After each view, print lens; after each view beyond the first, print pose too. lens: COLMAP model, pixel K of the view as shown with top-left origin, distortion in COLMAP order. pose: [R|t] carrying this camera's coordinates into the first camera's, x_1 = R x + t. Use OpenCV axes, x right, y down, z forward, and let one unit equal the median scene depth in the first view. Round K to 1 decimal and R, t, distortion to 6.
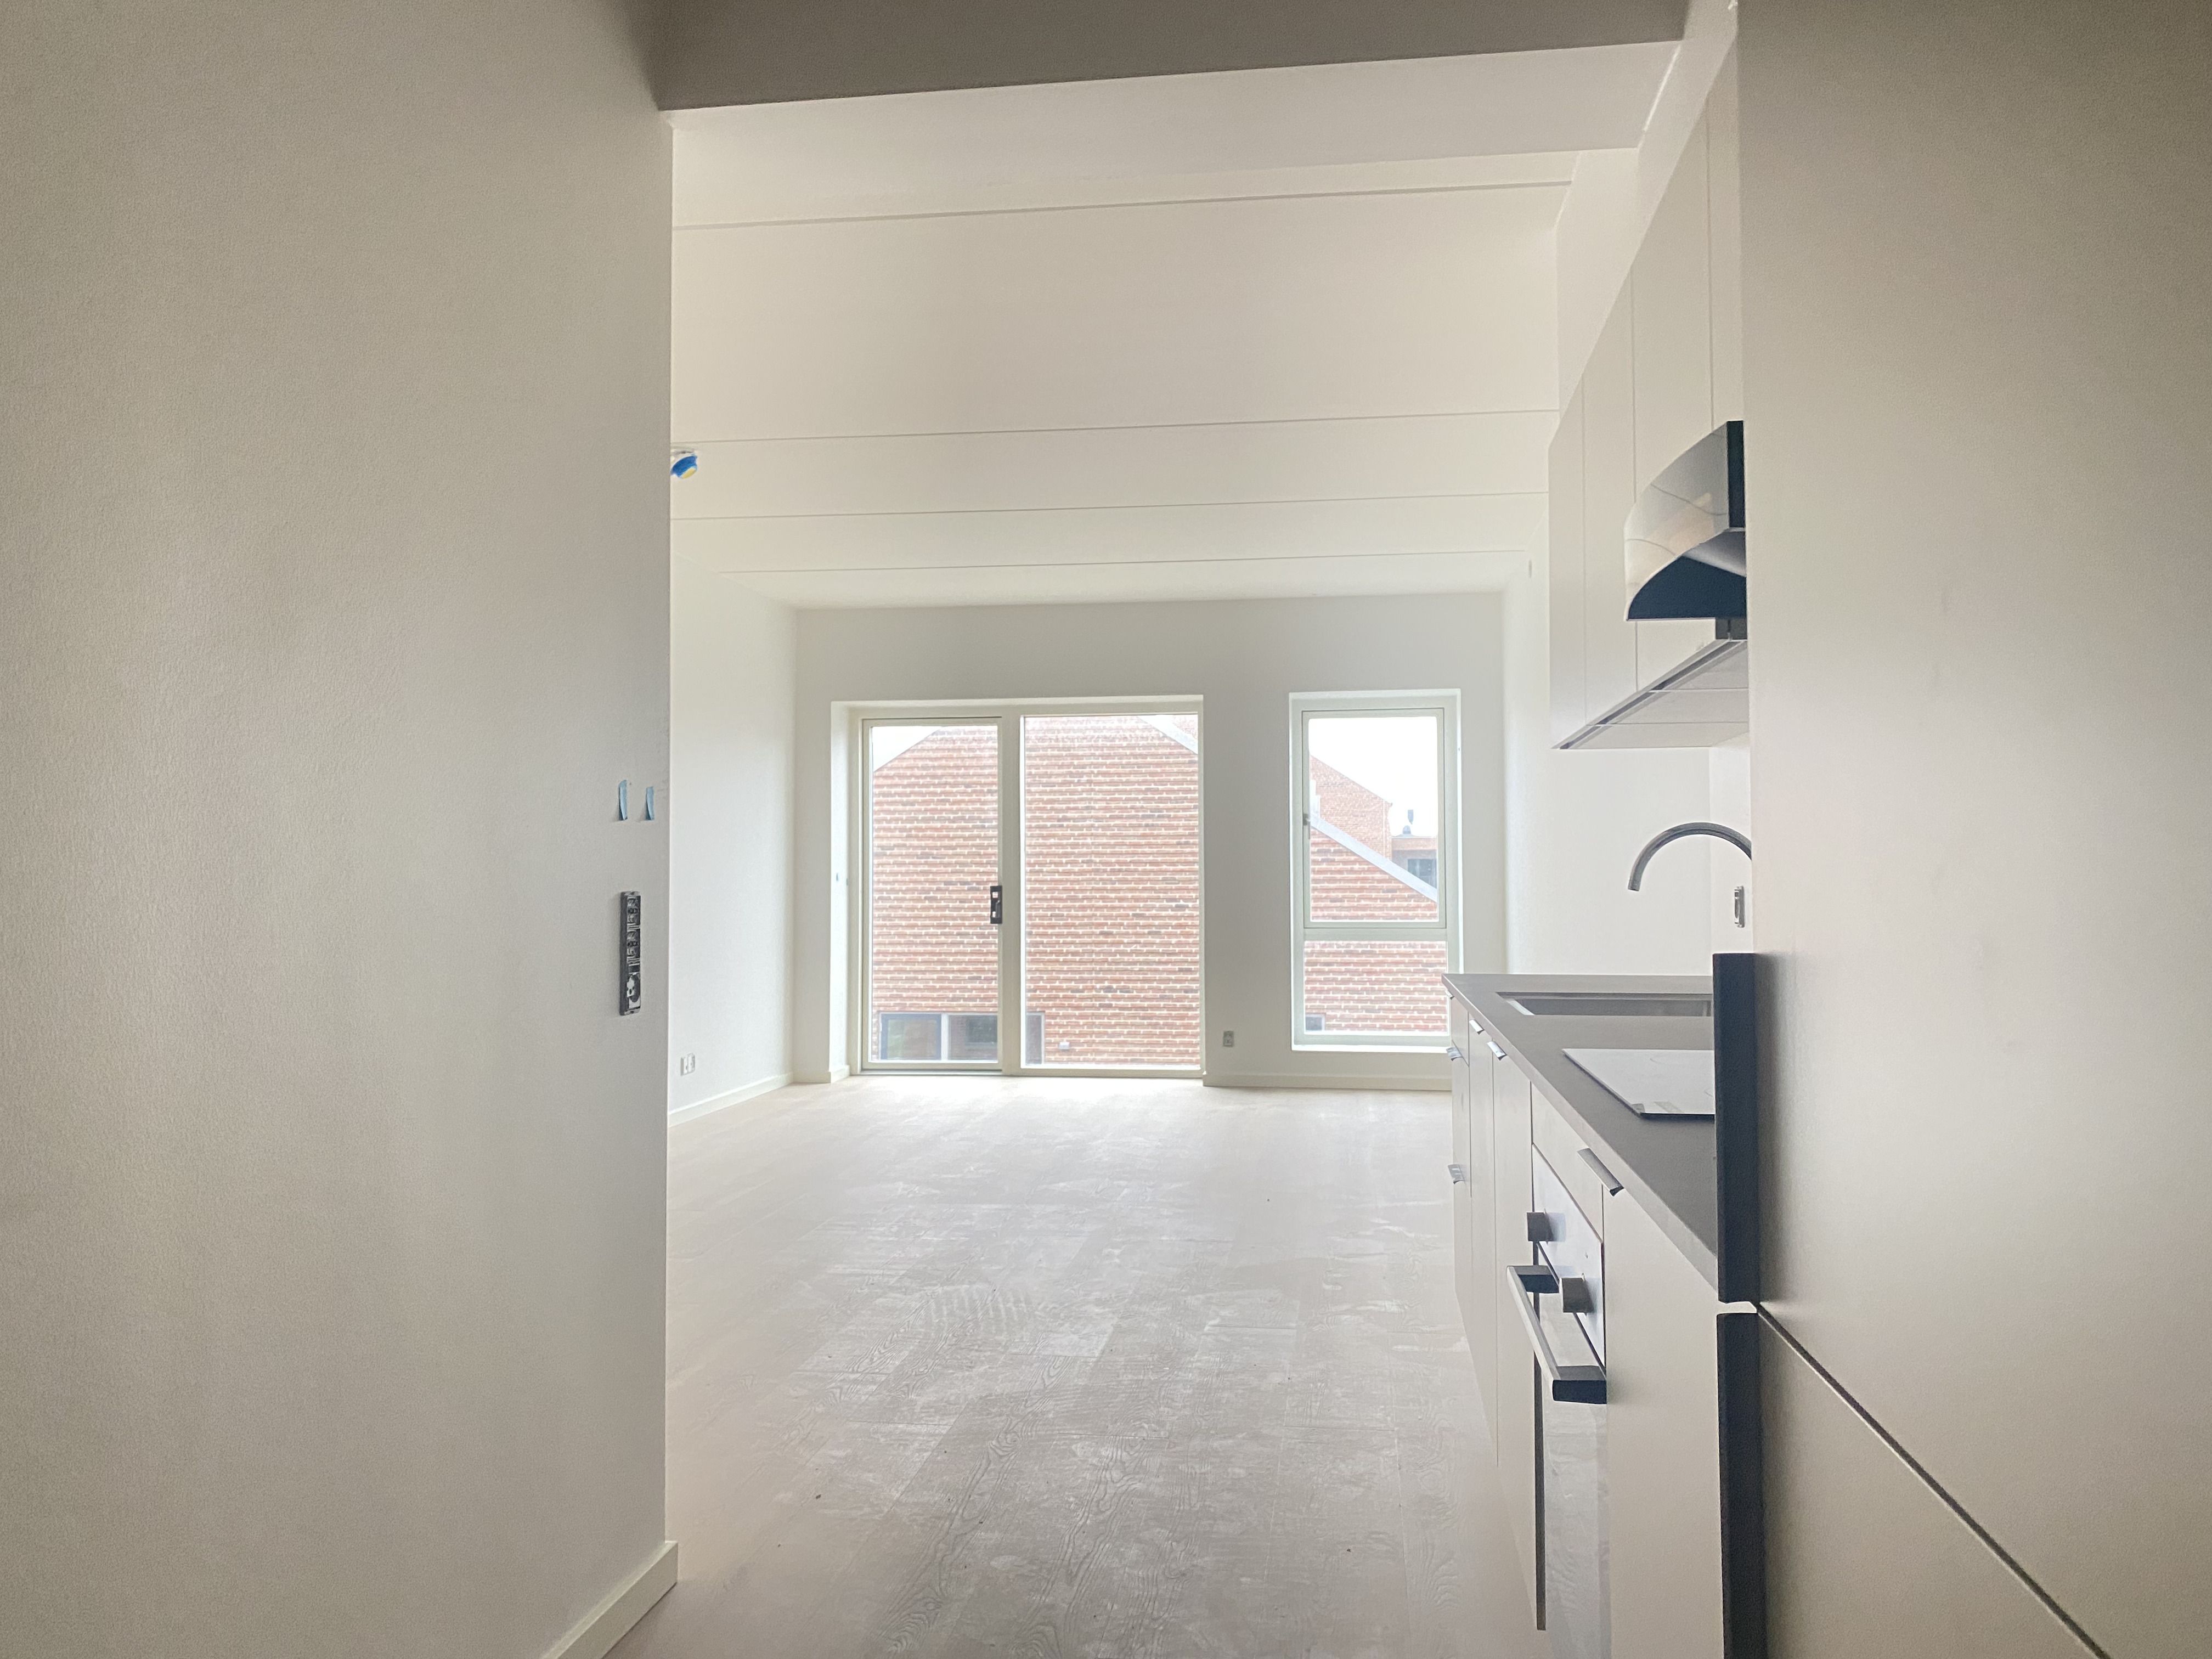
lens RADIAL K [[1704.1, 0, 1120.4], [0, 1704.1, 807.9], [0, 0, 1]] dist [0.047316, -0.076384]
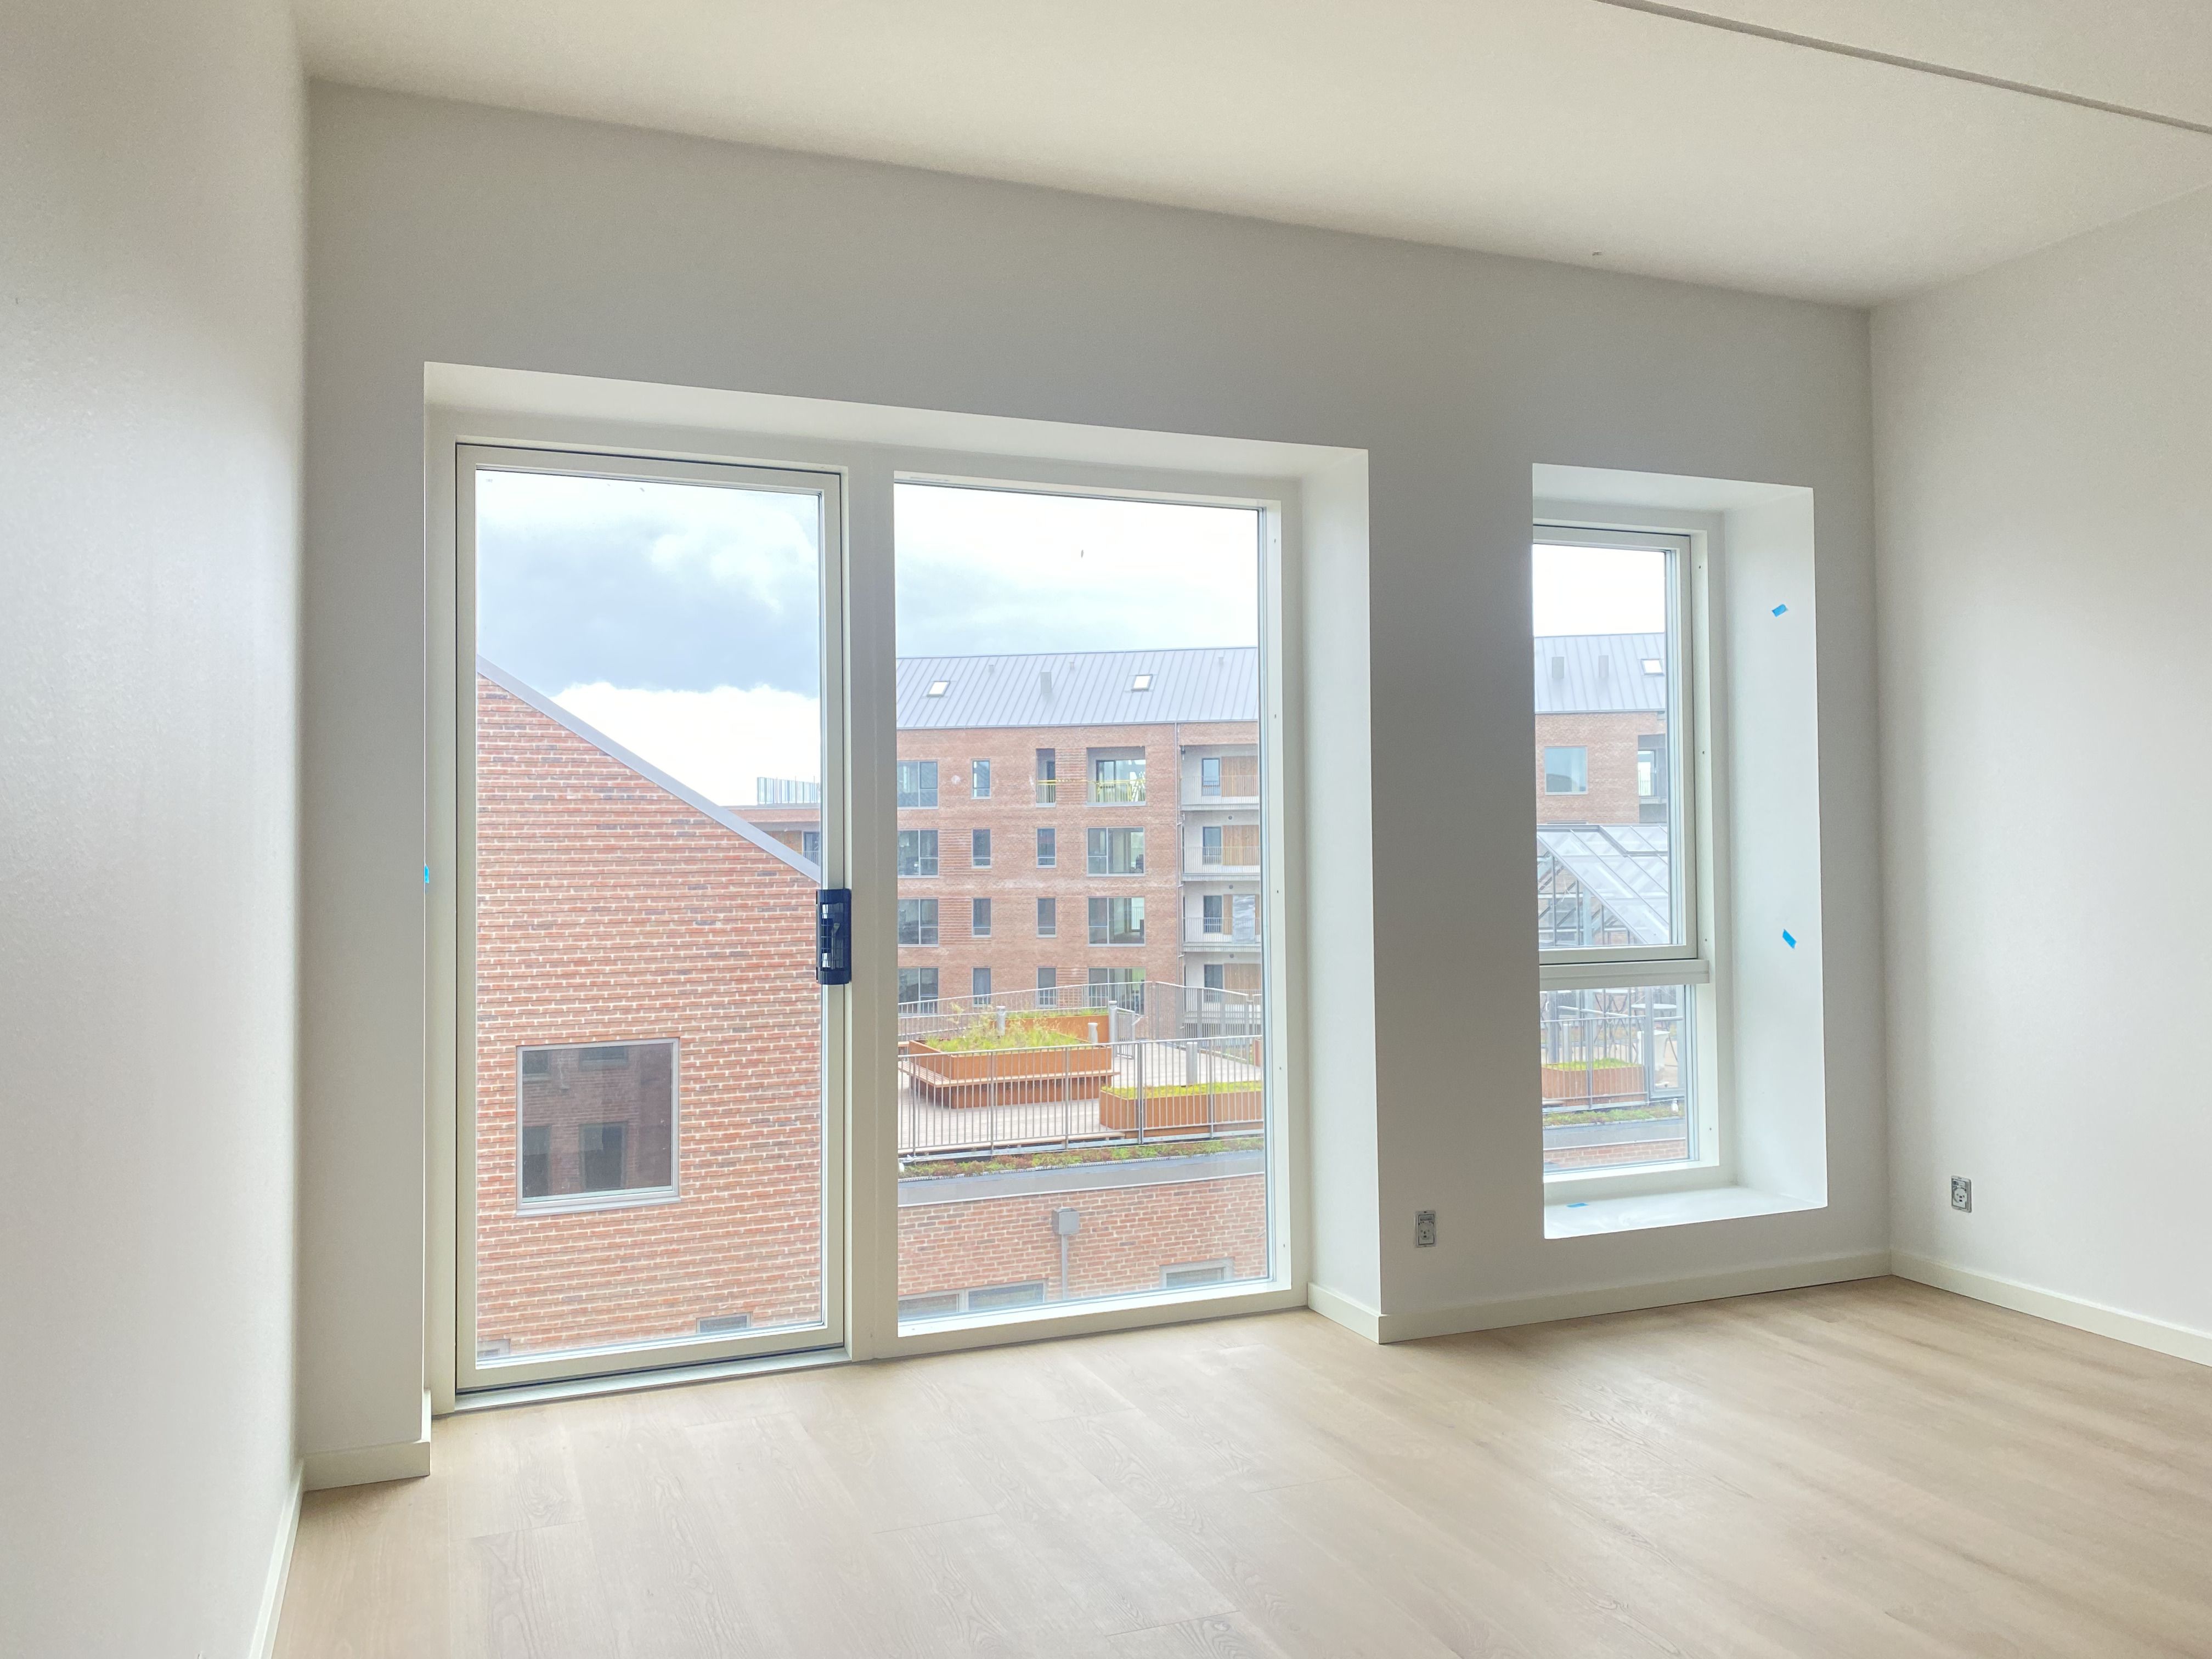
lens RADIAL K [[1704.1, 0, 1116.2], [0, 1704.1, 812.3], [0, 0, 1]] dist [0.047316, -0.076384]
pose [[0.870203, 0.005008, 0.492667, -0.212117], [-0.013040, 0.999832, 0.012869, 0.021983], [-0.492520, -0.017624, 0.870123, 0.617721]]
